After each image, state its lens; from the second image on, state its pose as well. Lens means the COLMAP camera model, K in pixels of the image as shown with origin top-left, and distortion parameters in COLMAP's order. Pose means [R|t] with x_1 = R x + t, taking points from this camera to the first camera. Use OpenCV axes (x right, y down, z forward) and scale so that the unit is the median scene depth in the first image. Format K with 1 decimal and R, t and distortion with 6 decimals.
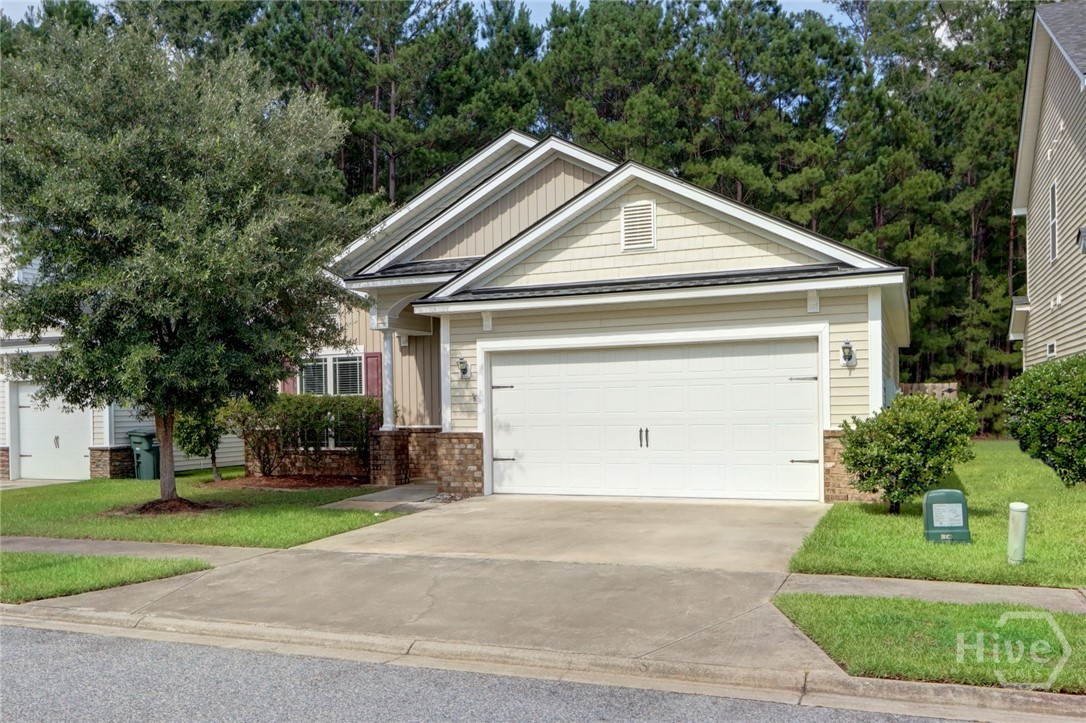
lens RADIAL K [[978.4, 0, 543.0], [0, 978.4, 361.5], [0, 0, 1]] dist [-0.006402, -0.003106]
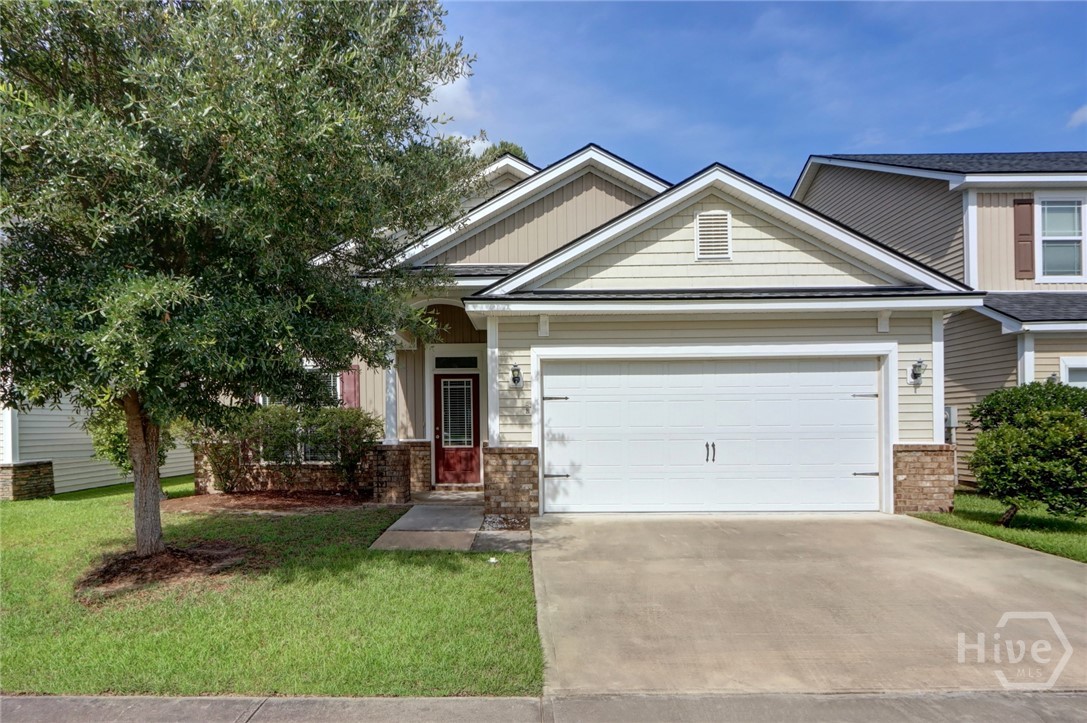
lens RADIAL K [[538.1, 0, 514.1], [0, 538.1, 419.4], [0, 0, 1]] dist [-0.010993, 0.000658]
pose [[0.934463, 0.014923, 0.355747, -0.262514], [-0.025188, 0.999389, 0.024241, 0.034921], [-0.355168, -0.031612, 0.934268, 0.537764]]
